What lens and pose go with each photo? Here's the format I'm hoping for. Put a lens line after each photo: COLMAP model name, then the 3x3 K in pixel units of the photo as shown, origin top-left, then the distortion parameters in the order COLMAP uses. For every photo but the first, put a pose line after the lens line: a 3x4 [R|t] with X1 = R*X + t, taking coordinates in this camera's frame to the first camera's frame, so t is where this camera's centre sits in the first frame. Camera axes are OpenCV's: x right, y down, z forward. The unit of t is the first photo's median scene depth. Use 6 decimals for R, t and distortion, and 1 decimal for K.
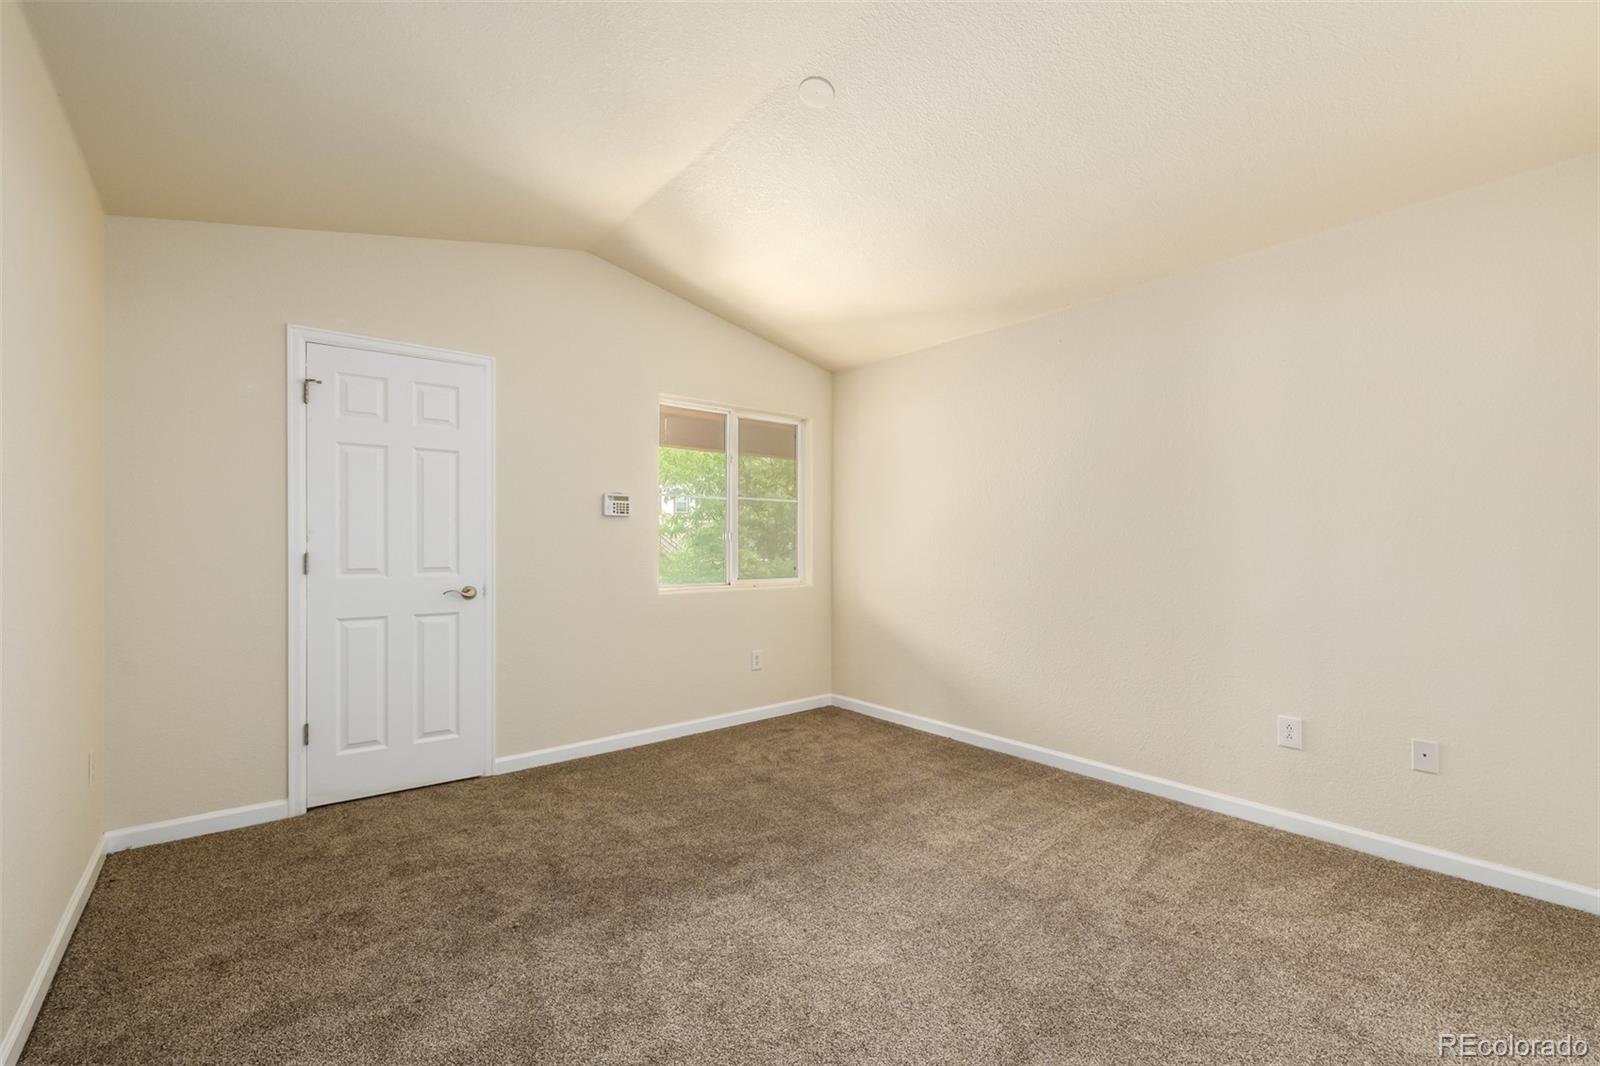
lens RADIAL K [[680.6, 0, 798.9], [0, 680.6, 538.2], [0, 0, 1]] dist [0.001576, 0.000507]
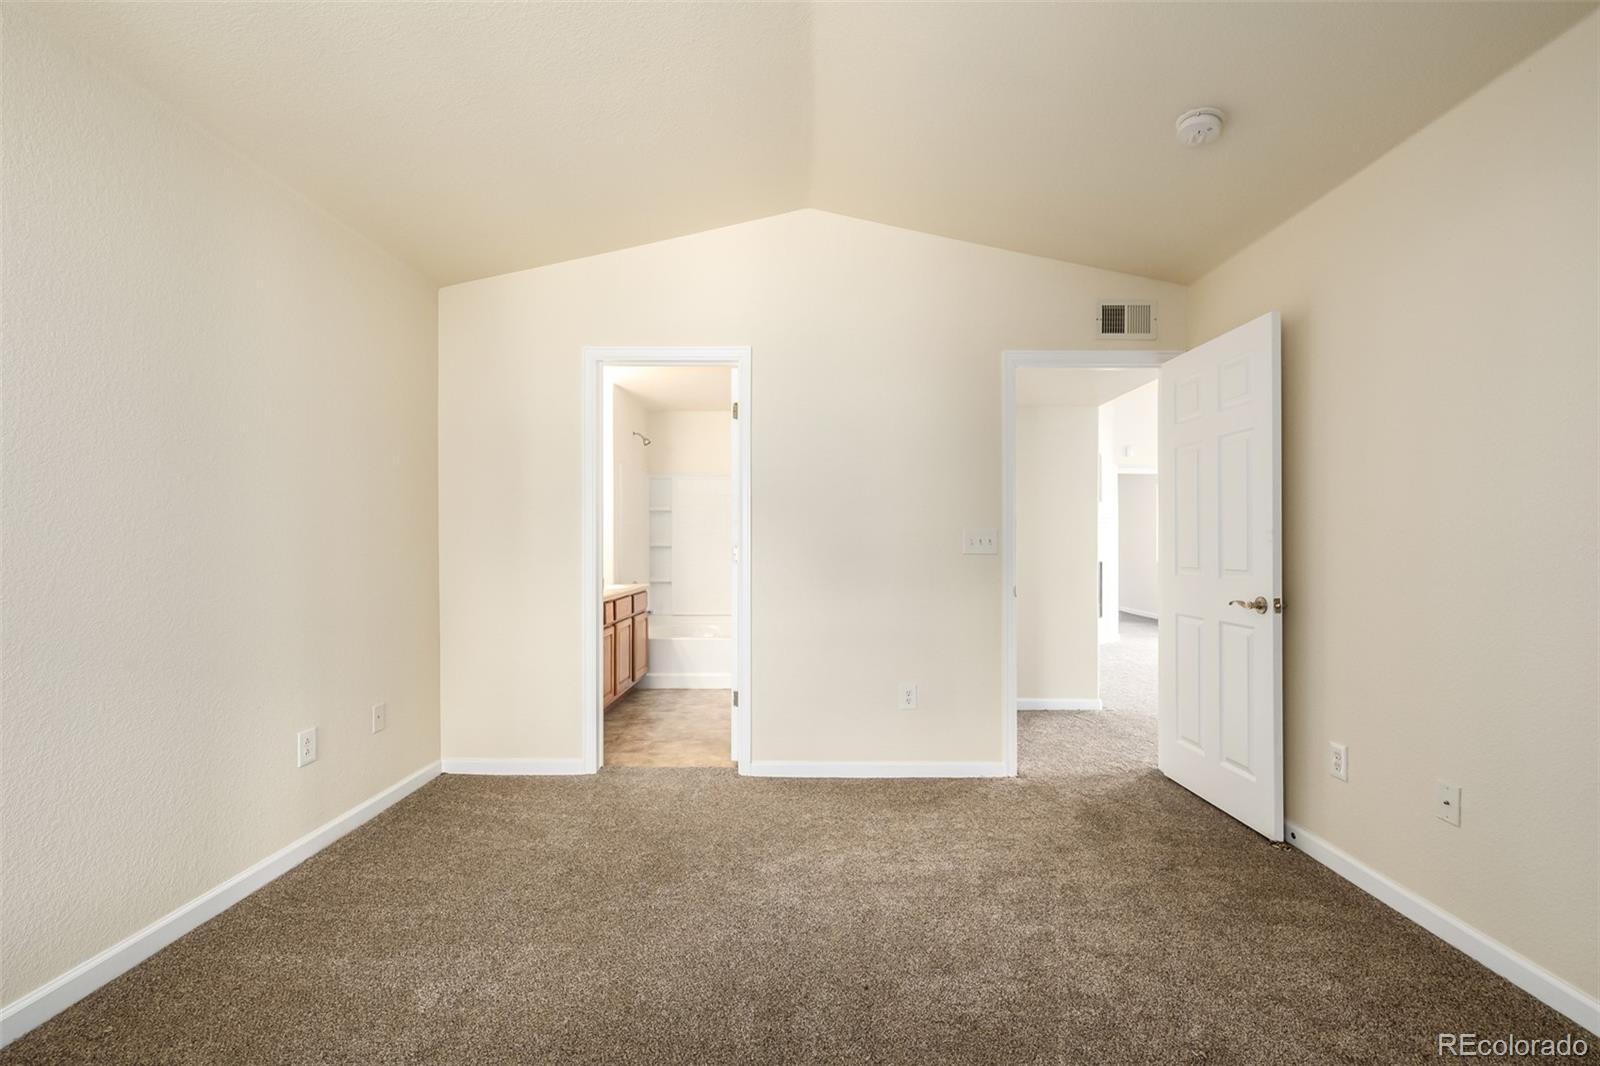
lens RADIAL K [[680.6, 0, 799.9], [0, 680.6, 539.4], [0, 0, 1]] dist [0.001576, 0.000507]
pose [[-0.751196, 0.002838, 0.660073, -0.270028], [-0.001848, 0.999978, -0.006403, 0.011866], [-0.660076, -0.006029, -0.751174, 0.934602]]
